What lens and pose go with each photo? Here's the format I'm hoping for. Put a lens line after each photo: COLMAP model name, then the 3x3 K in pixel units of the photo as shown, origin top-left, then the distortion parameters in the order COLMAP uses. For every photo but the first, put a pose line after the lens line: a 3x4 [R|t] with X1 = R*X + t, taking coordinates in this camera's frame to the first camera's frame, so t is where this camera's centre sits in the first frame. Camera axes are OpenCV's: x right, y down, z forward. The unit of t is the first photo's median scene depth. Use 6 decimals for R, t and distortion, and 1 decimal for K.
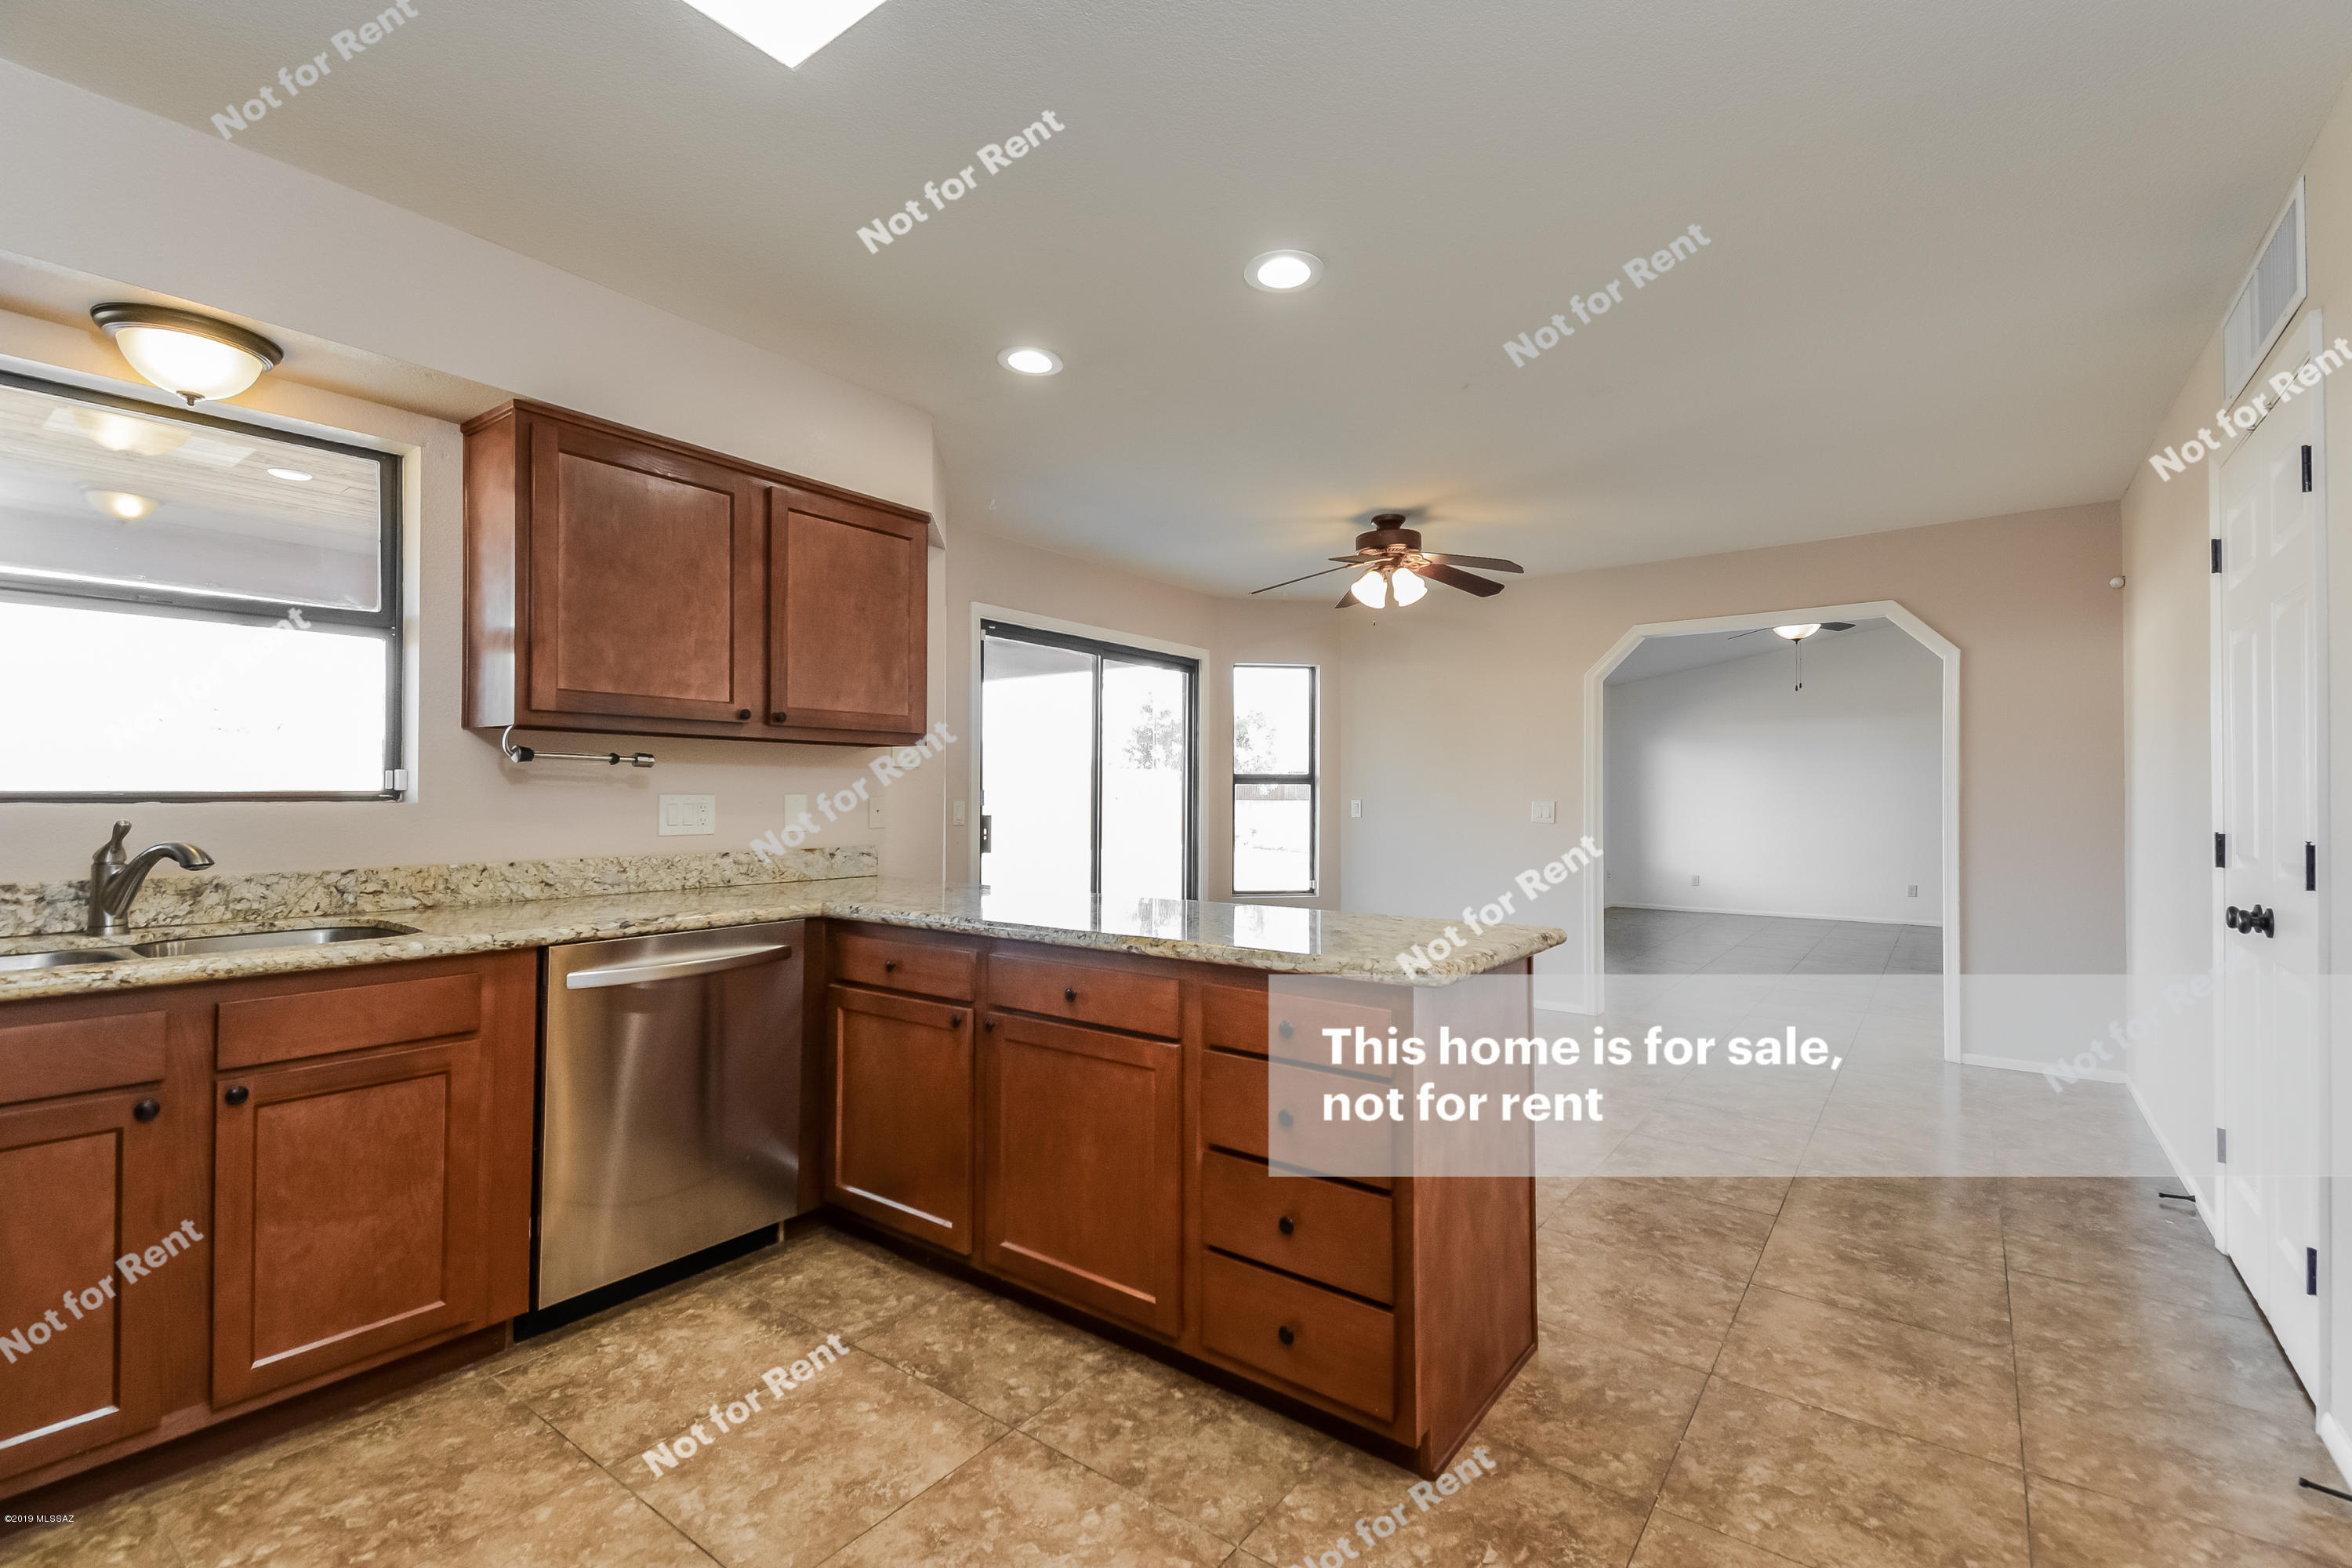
lens RADIAL K [[1023.8, 0, 1176.0], [0, 1023.8, 784.0], [0, 0, 1]] dist [0.027149, -0.010955]
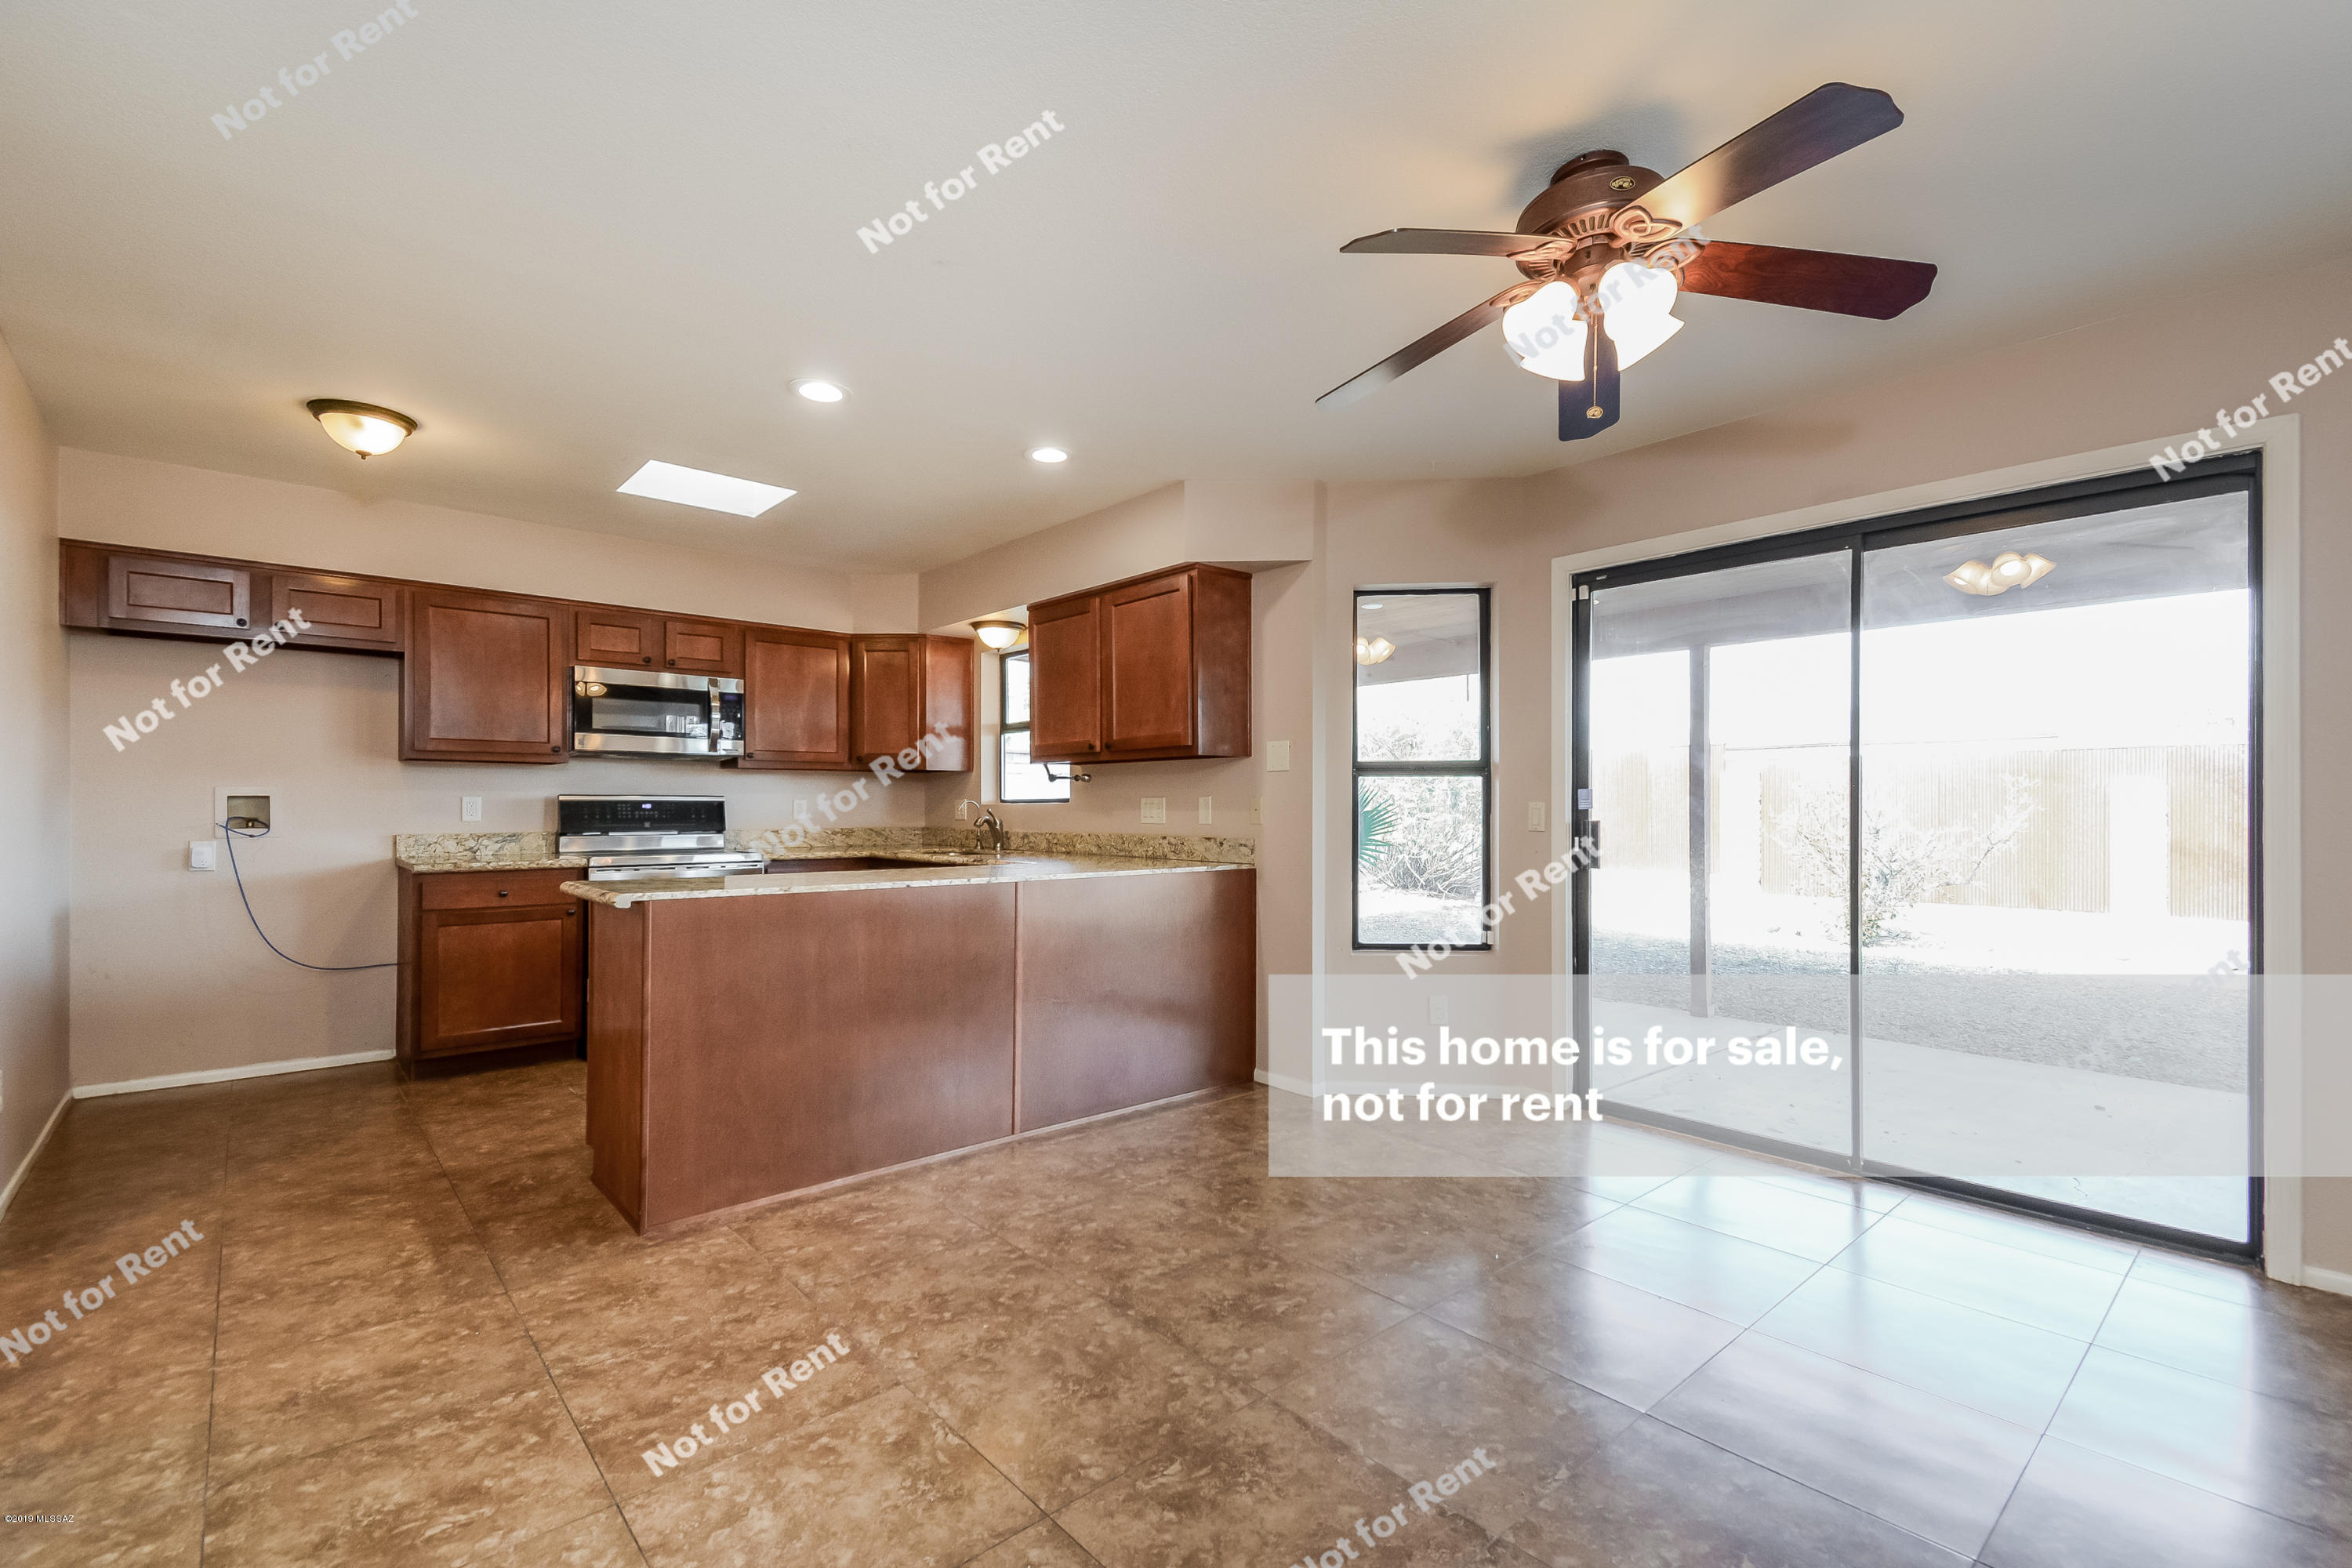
lens RADIAL K [[1022.8, 0, 1187.1], [0, 1022.8, 813.0], [0, 0, 1]] dist [0.039194, -0.016357]
pose [[-0.189263, 0.001988, -0.981924, 1.320329], [0.008196, 0.999966, 0.000445, 0.041939], [0.981892, -0.007964, -0.189273, 1.723869]]
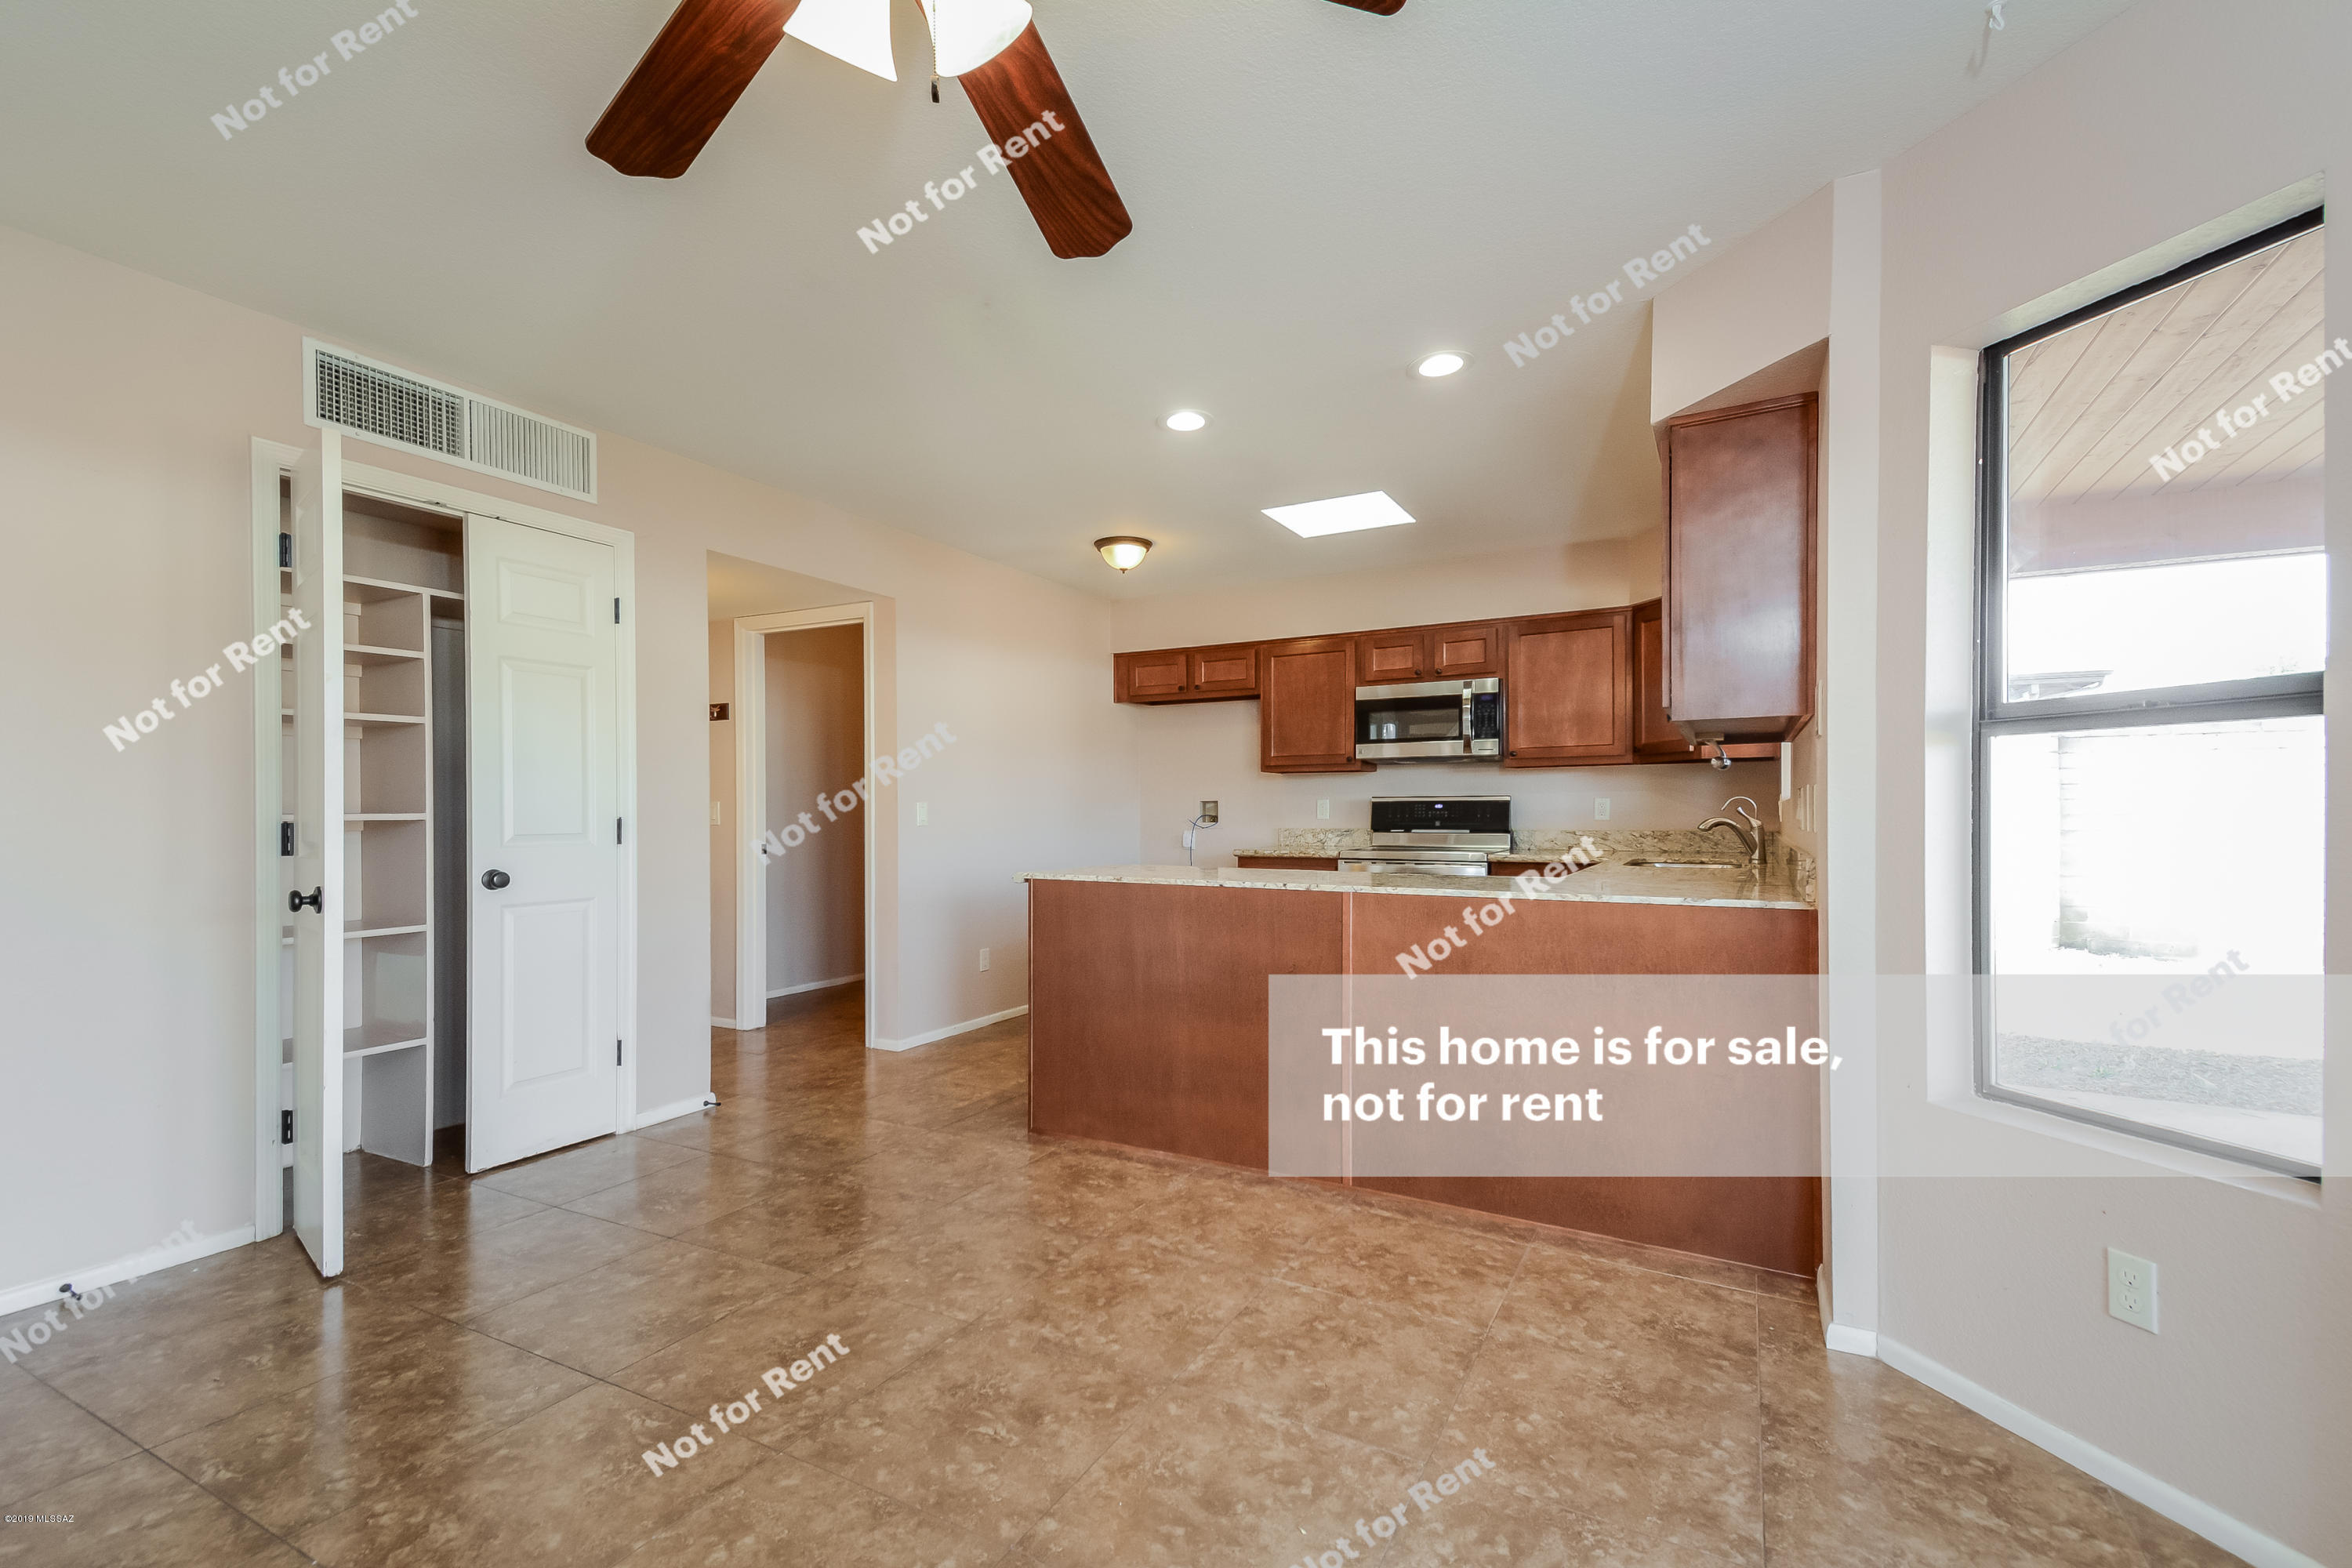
lens RADIAL K [[1022.8, 0, 1187.1], [0, 1022.8, 813.0], [0, 0, 1]] dist [0.039194, -0.016357]
pose [[-0.987053, -0.000710, -0.160391, 0.331354], [0.000429, 0.999975, -0.007068, 0.050990], [0.160392, -0.007045, -0.987028, 2.417146]]
